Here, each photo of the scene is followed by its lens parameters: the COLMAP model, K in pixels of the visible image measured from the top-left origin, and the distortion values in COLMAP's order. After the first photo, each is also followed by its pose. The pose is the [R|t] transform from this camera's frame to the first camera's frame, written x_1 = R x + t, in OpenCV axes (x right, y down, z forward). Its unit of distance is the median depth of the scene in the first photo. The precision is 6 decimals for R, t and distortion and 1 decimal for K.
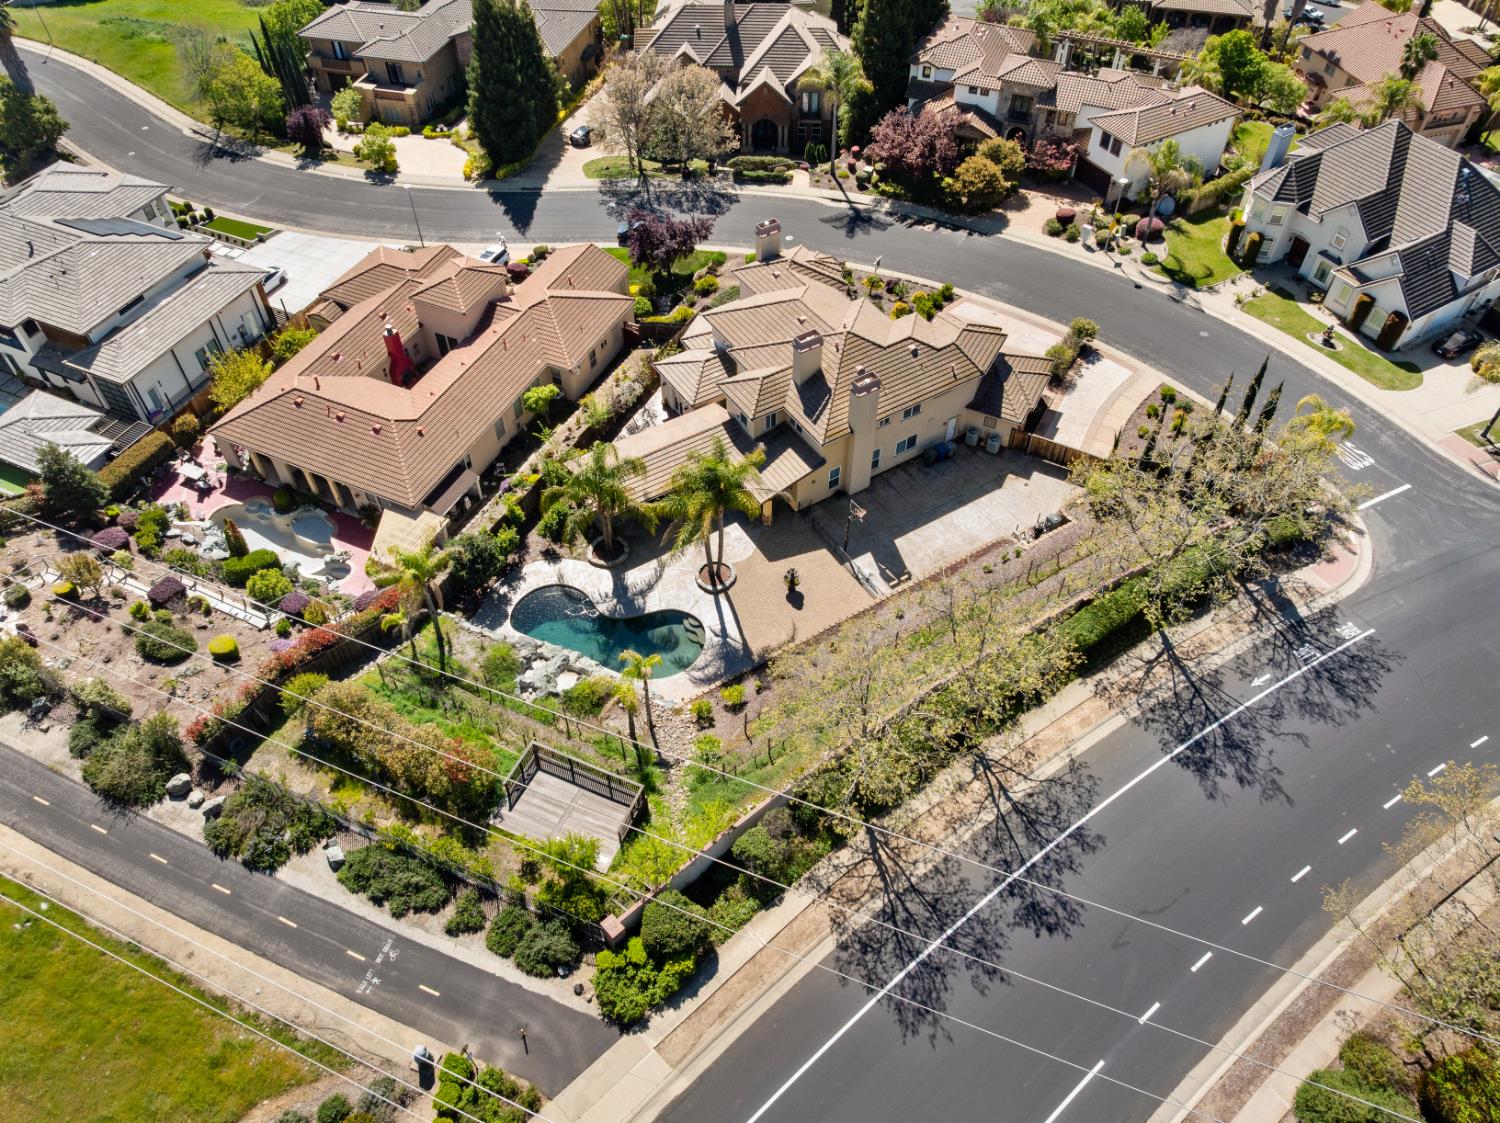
lens RADIAL K [[1041.0, 0, 750.0], [0, 1041.0, 561.5], [0, 0, 1]] dist [-0.040116, 0.000587]
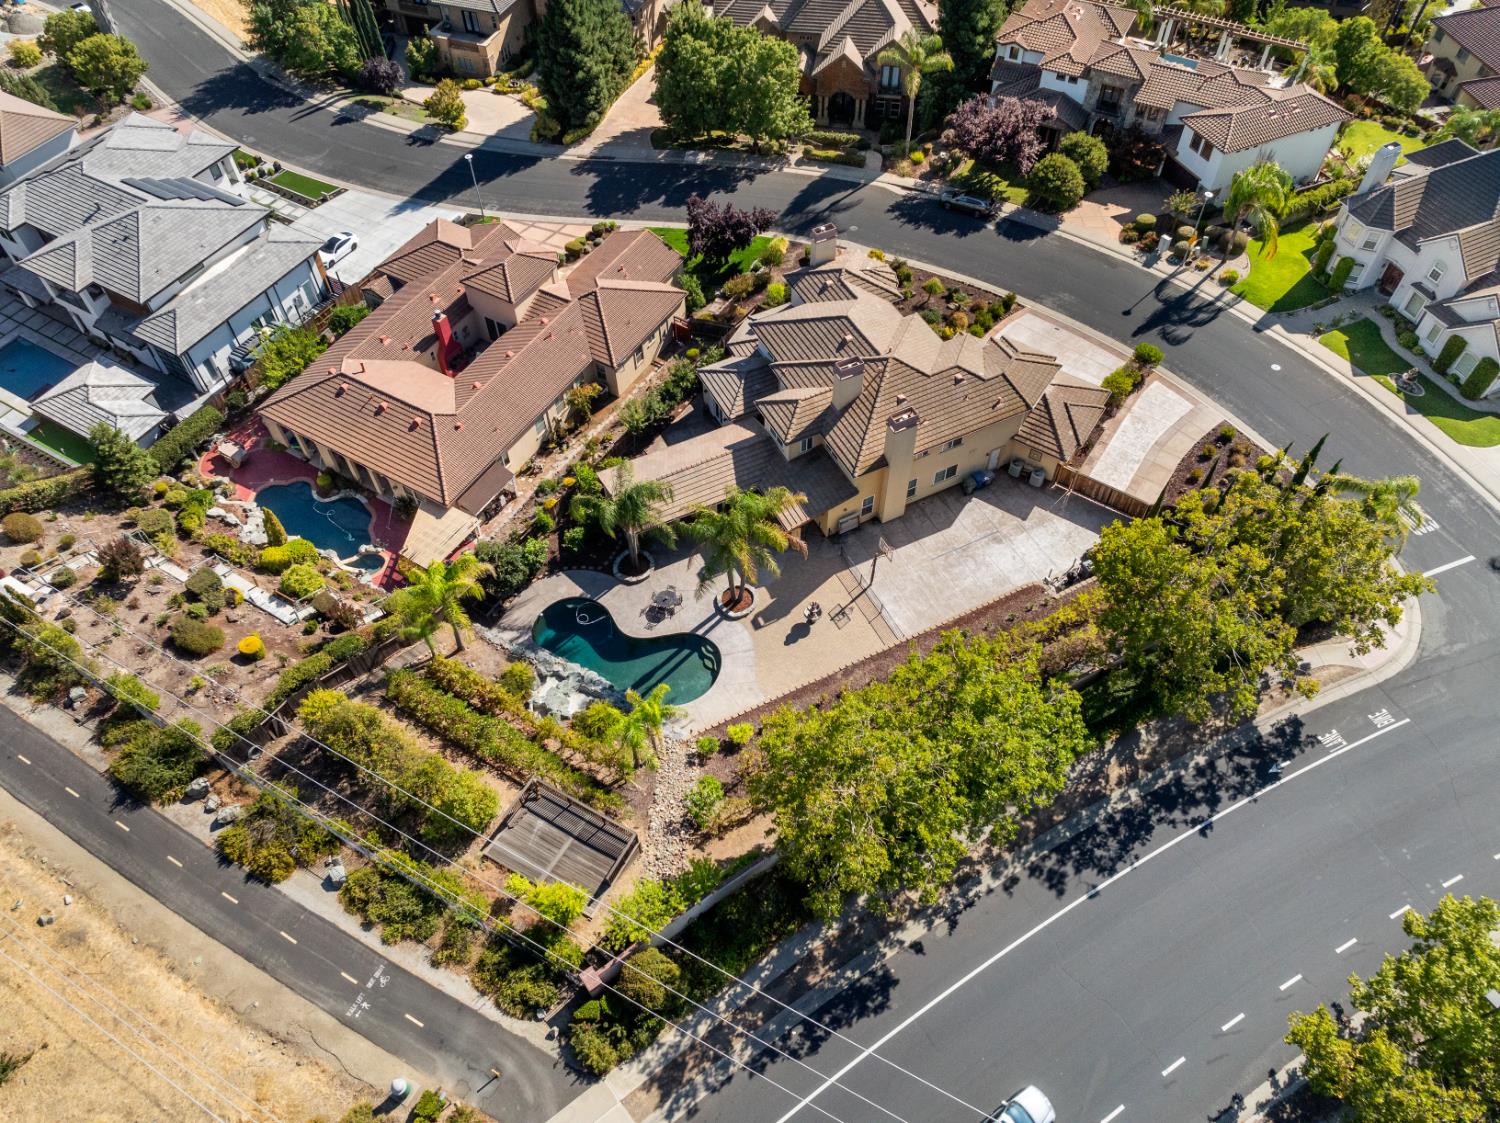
lens RADIAL K [[1041.0, 0, 750.0], [0, 1041.0, 561.5], [0, 0, 1]] dist [-0.040116, 0.000587]
pose [[0.995088, 0.075045, -0.064562, 0.035864], [-0.070181, 0.994743, 0.074570, -0.088291], [0.069819, -0.069673, 0.995124, 0.010290]]
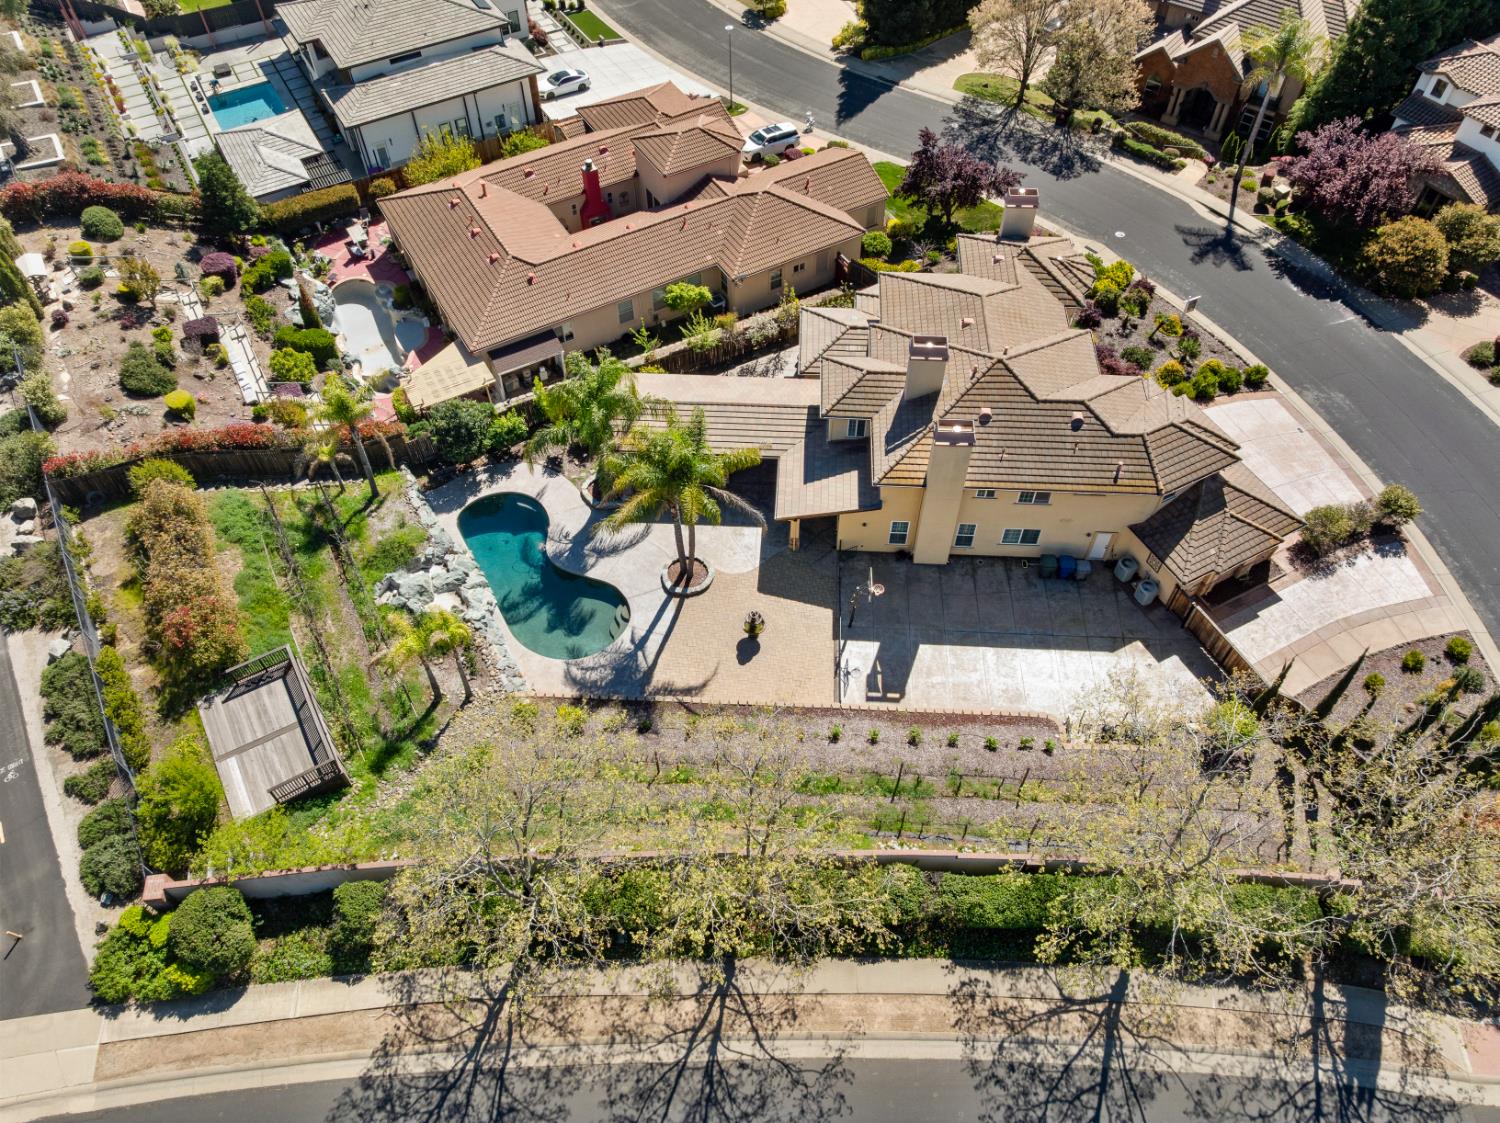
lens RADIAL K [[1046.6, 0, 761.1], [0, 1046.6, 562.8], [0, 0, 1]] dist [-0.069143, 0.044933]
pose [[0.819172, 0.454692, -0.349589, 0.257869], [-0.430346, 0.890208, 0.149442, -0.123811], [0.379157, 0.028025, 0.924908, 0.256192]]
